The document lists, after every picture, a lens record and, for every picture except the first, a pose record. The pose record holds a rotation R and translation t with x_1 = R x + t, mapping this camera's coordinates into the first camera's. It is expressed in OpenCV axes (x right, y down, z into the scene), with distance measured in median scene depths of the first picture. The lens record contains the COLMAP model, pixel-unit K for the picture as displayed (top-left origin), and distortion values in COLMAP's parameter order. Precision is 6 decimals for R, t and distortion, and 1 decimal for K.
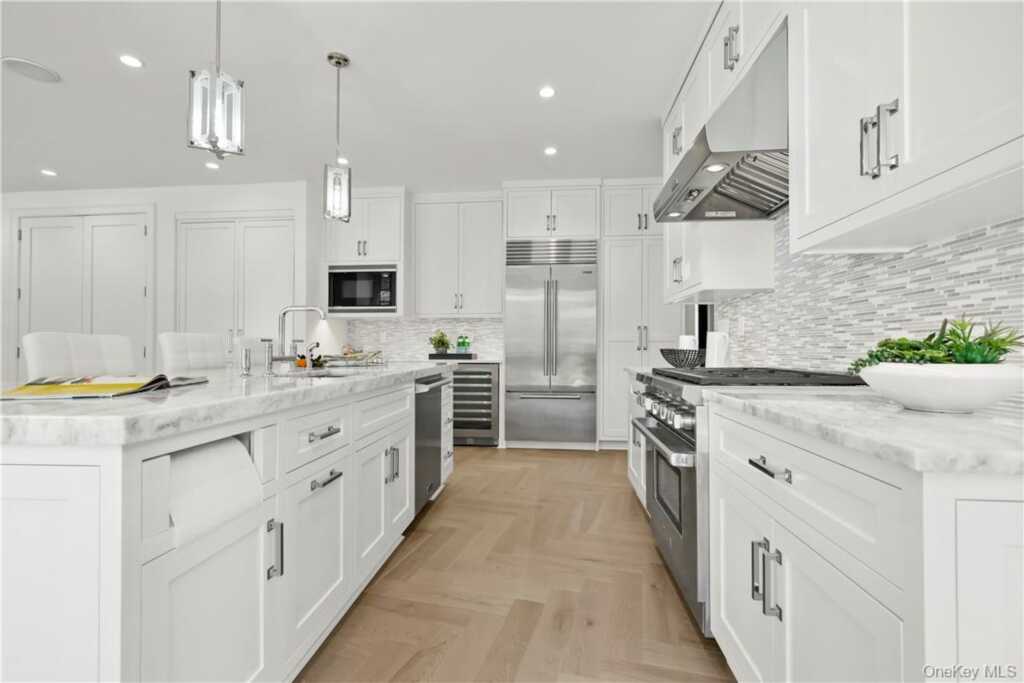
lens RADIAL K [[473.1, 0, 514.4], [0, 473.1, 362.8], [0, 0, 1]] dist [0.004270, 0.000715]
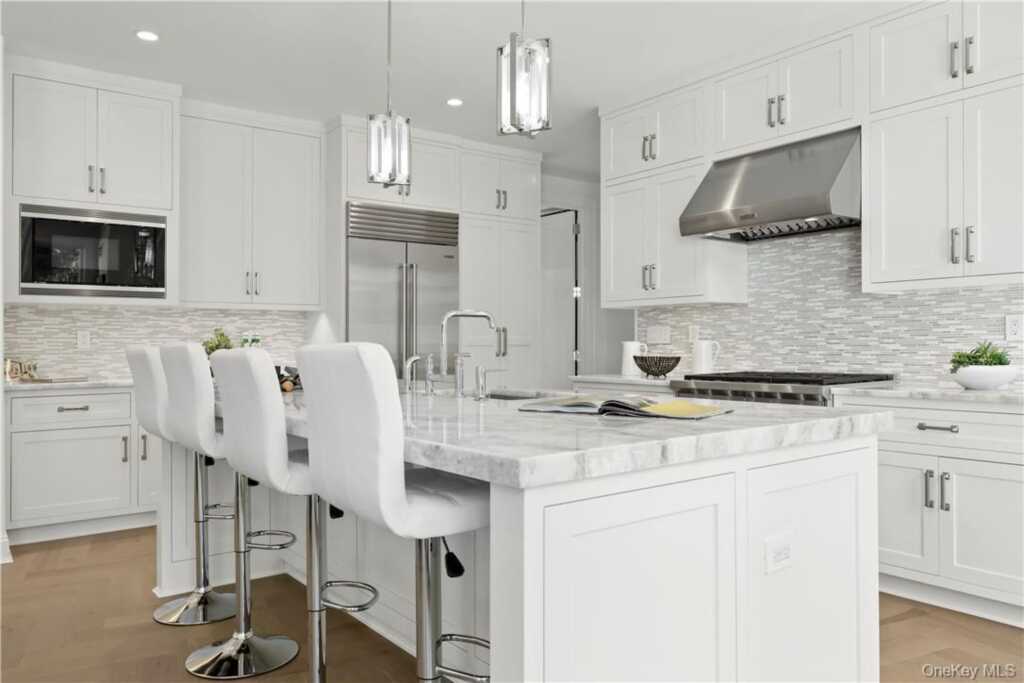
lens RADIAL K [[758.8, 0, 532.0], [0, 758.8, 411.7], [0, 0, 1]] dist [0.004303, 0.003396]
pose [[0.728031, -0.065877, 0.682372, -0.932043], [0.029552, 0.997463, 0.064766, -0.022545], [-0.684907, -0.026986, 0.728131, -0.008063]]
